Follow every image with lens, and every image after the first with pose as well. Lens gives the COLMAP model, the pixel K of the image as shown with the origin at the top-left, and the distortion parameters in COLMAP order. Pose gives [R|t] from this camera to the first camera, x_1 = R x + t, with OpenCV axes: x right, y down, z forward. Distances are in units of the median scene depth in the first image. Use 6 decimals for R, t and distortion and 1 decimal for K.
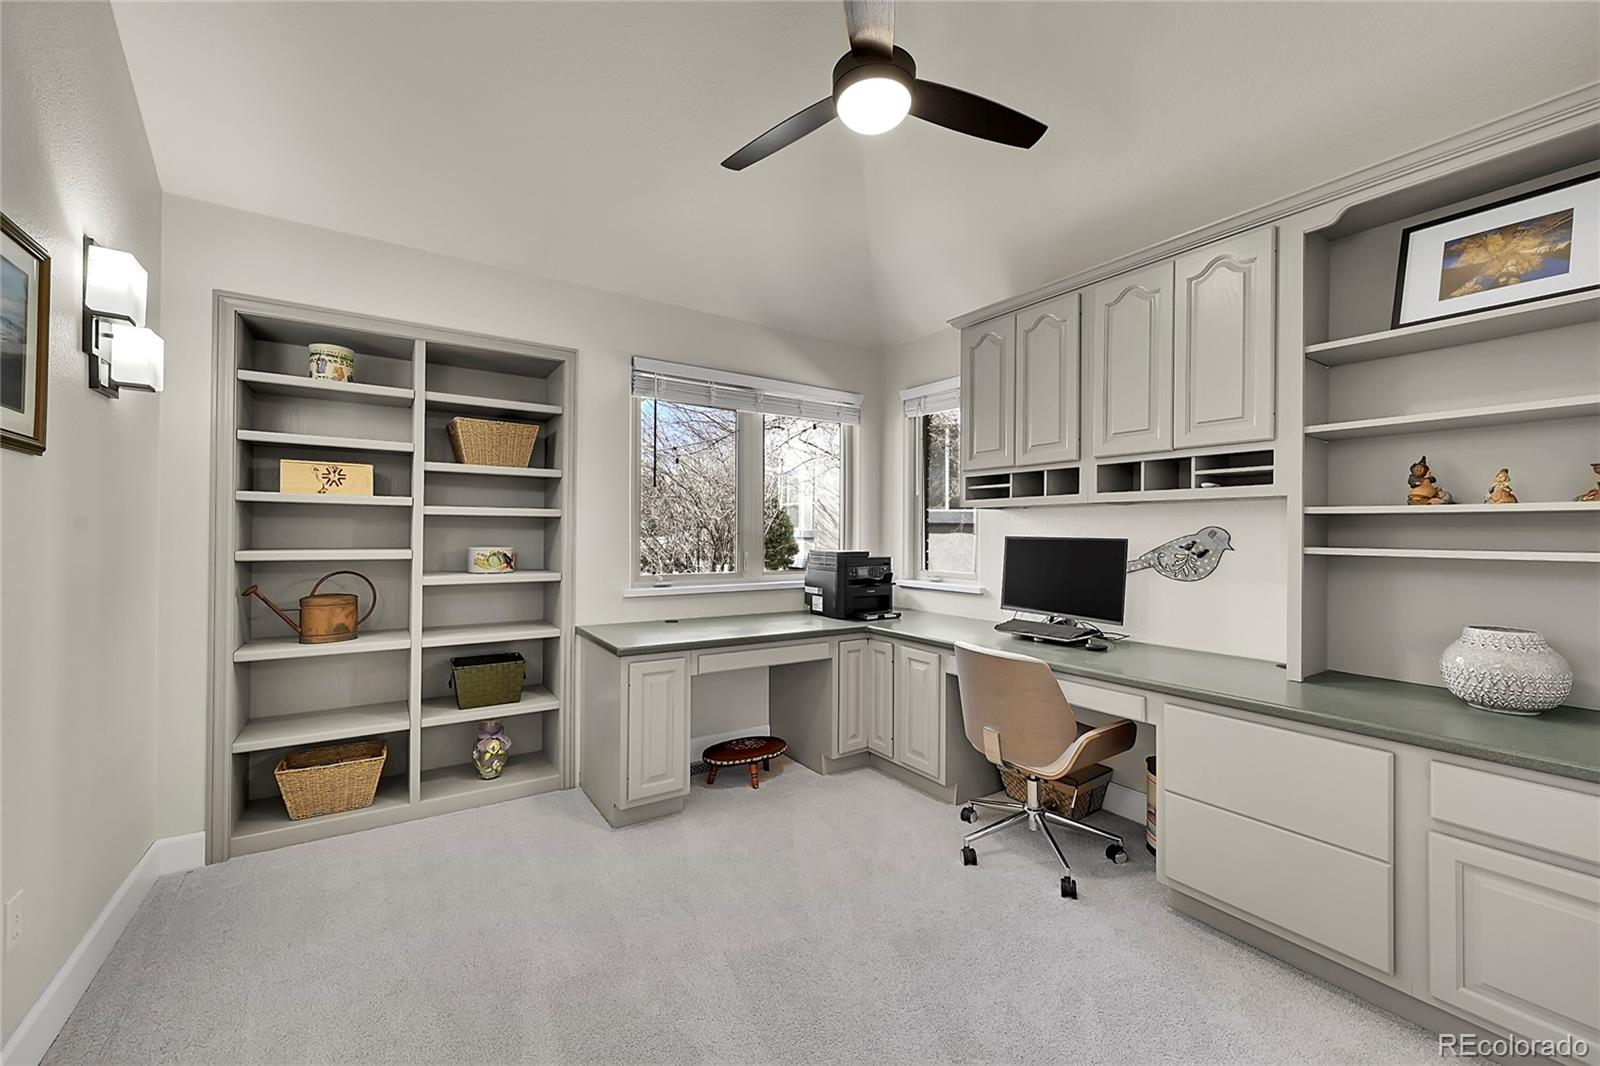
lens RADIAL K [[630.5, 0, 795.2], [0, 630.5, 531.6], [0, 0, 1]] dist [-0.000198, 0.000026]
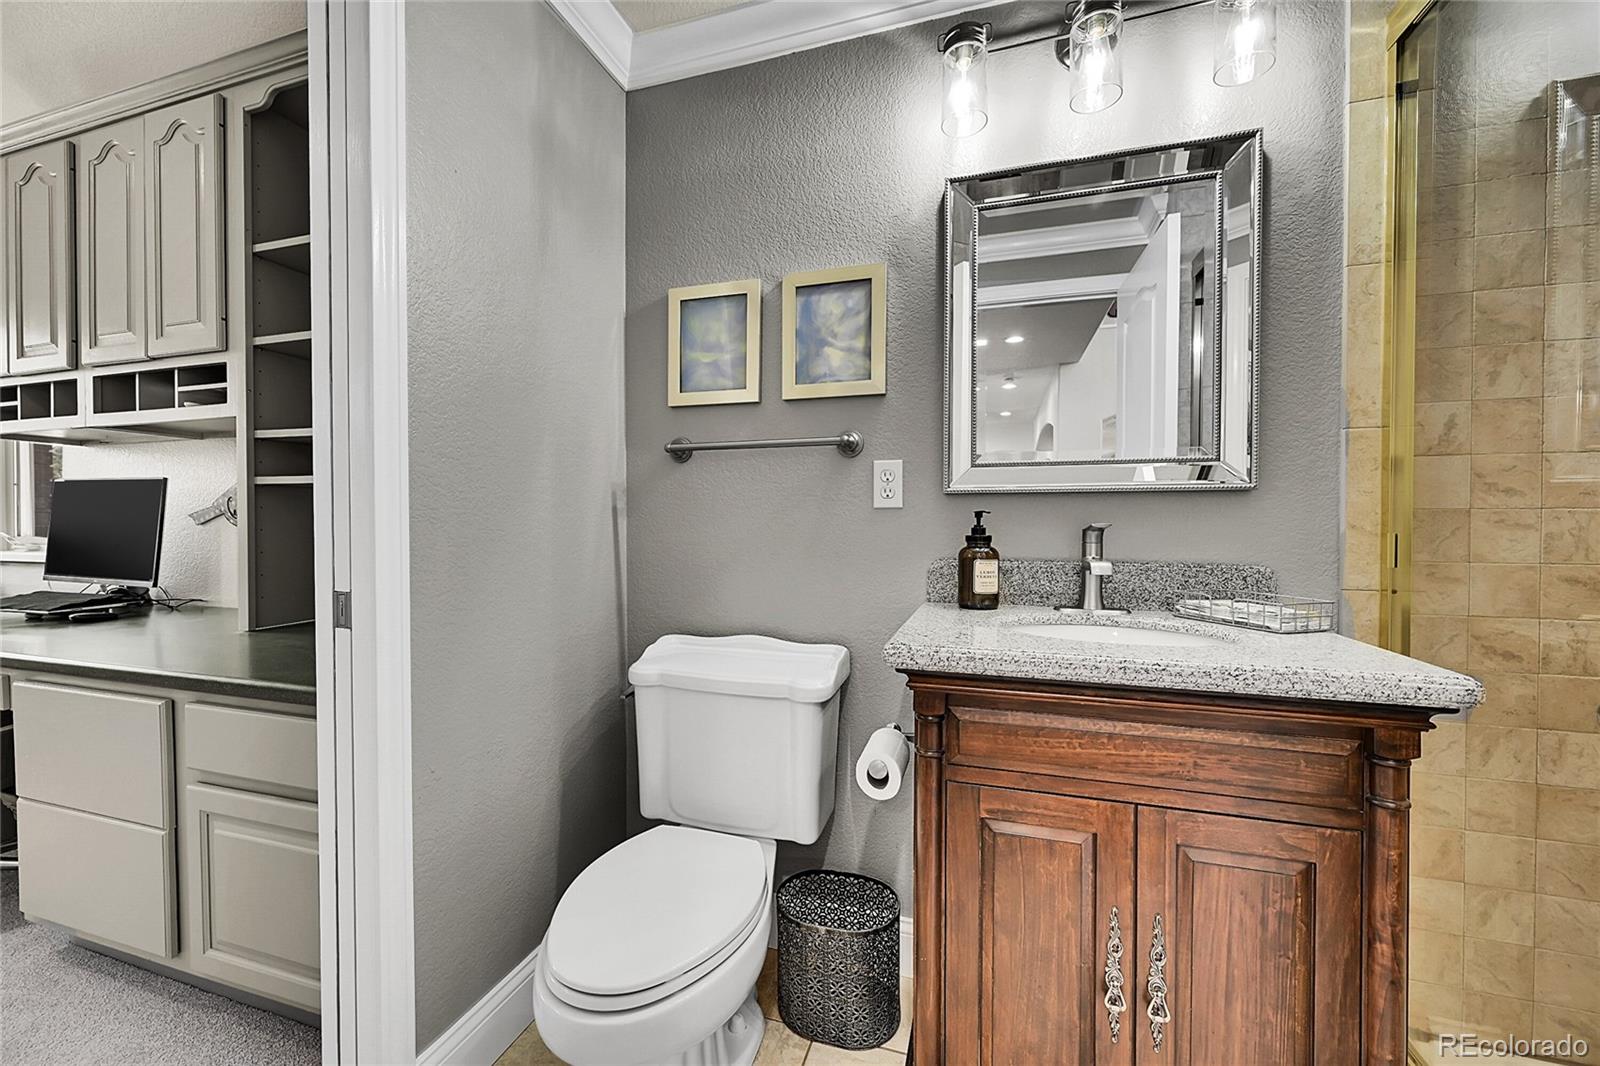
lens RADIAL K [[630.5, 0, 795.2], [0, 630.5, 531.6], [0, 0, 1]] dist [-0.000198, 0.000026]
pose [[0.778326, -0.014425, 0.627694, 0.669220], [0.000354, 0.999746, 0.022536, 0.065168], [-0.627860, -0.017318, 0.778134, -0.126784]]
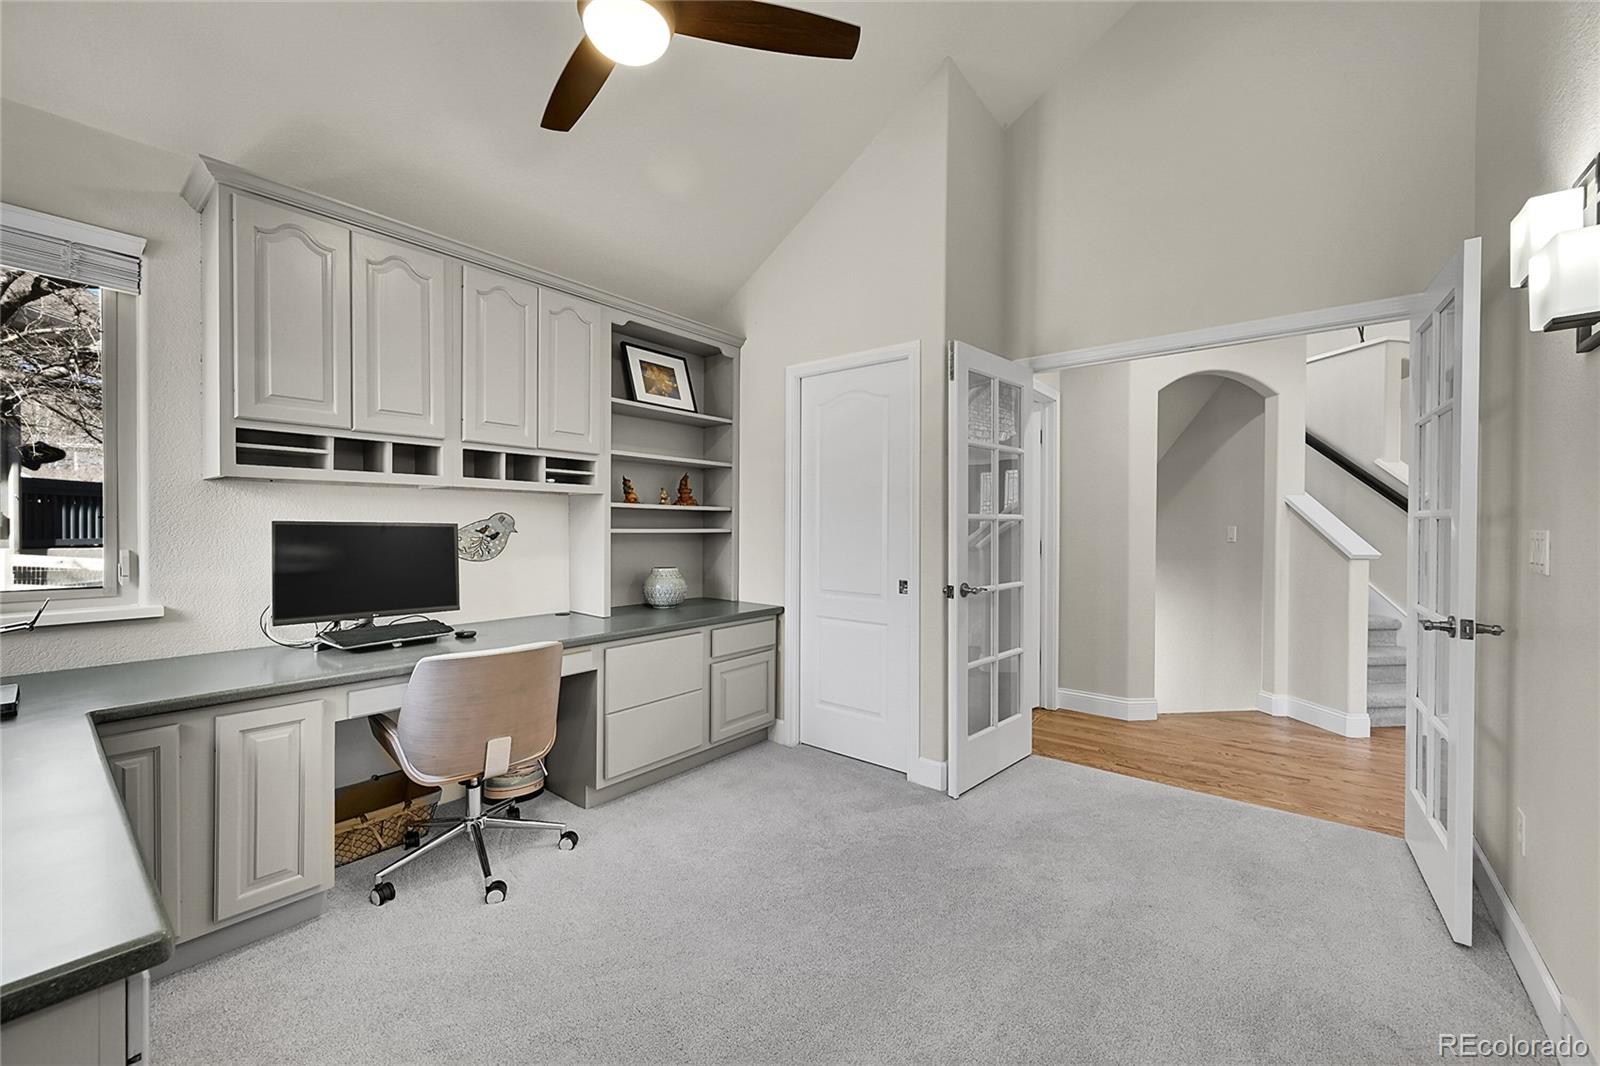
lens RADIAL K [[630.5, 0, 795.2], [0, 630.5, 531.6], [0, 0, 1]] dist [-0.000198, 0.000026]
pose [[-0.302151, -0.017498, 0.953100, -0.614859], [-0.010206, 0.999834, 0.015120, 0.003489], [-0.953205, -0.005159, -0.302279, 0.811639]]
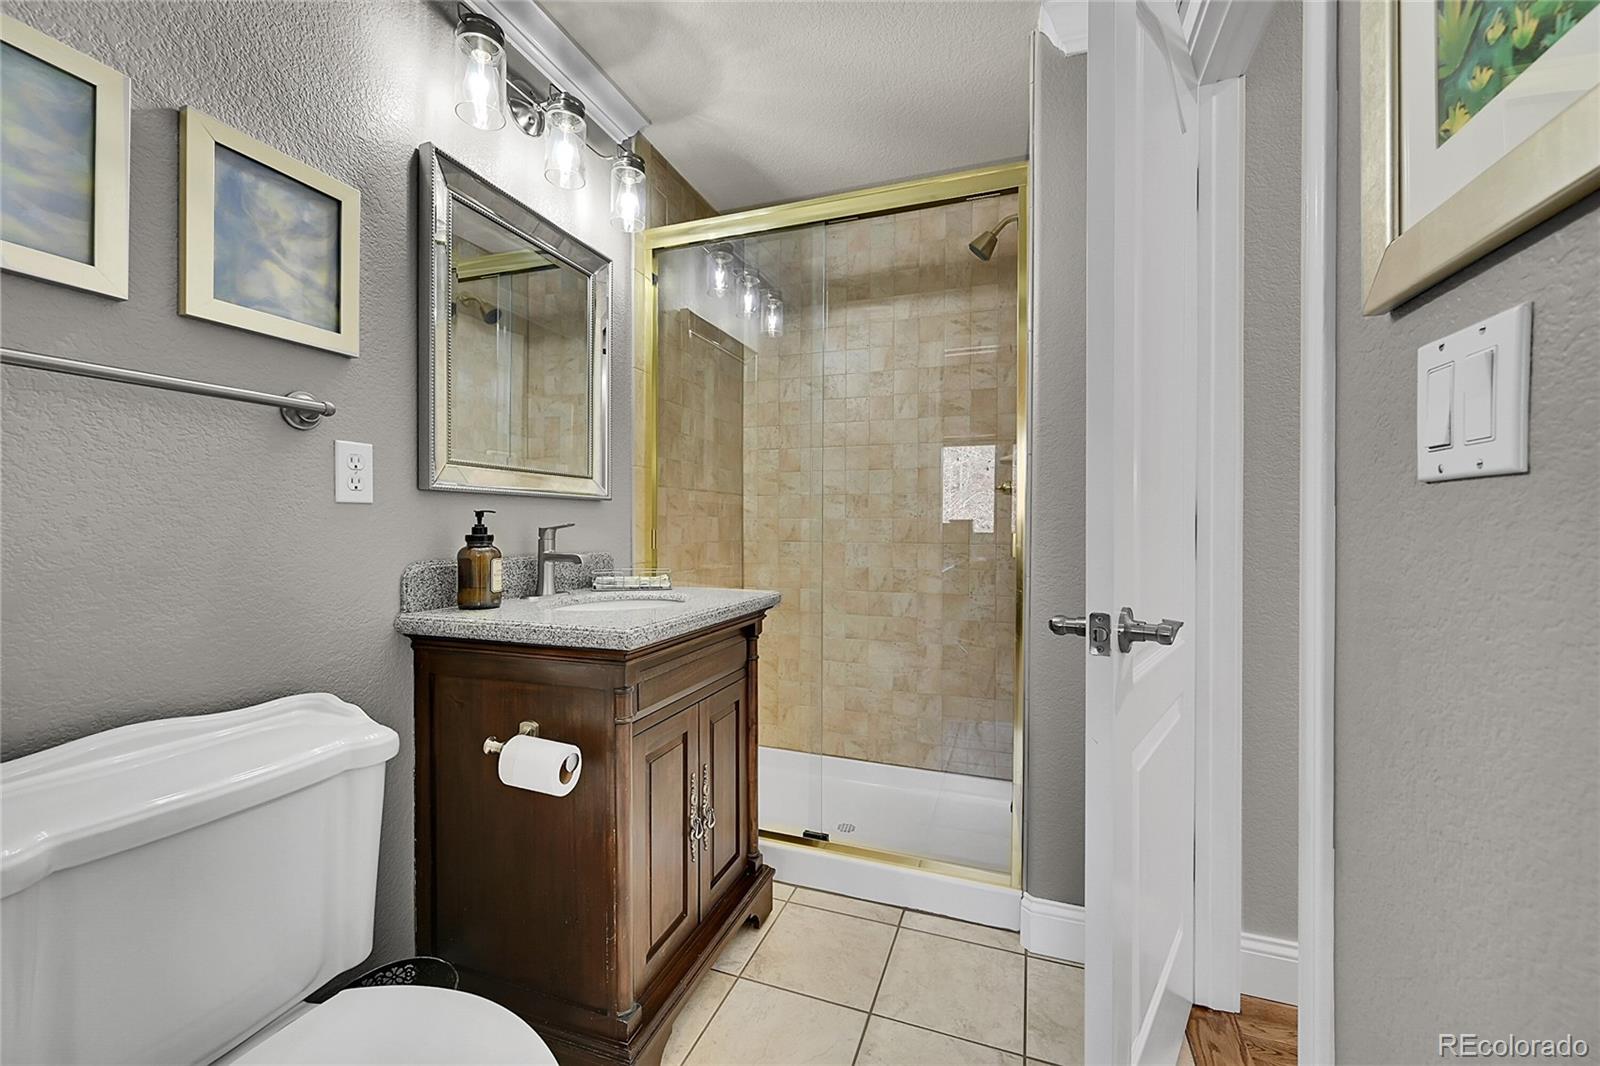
lens RADIAL K [[630.5, 0, 795.2], [0, 630.5, 531.6], [0, 0, 1]] dist [-0.000198, 0.000026]
pose [[-0.594446, -0.018053, 0.803933, 0.539401], [-0.013821, 0.999830, 0.012233, 0.067592], [-0.804016, -0.003840, -0.594595, 0.295342]]
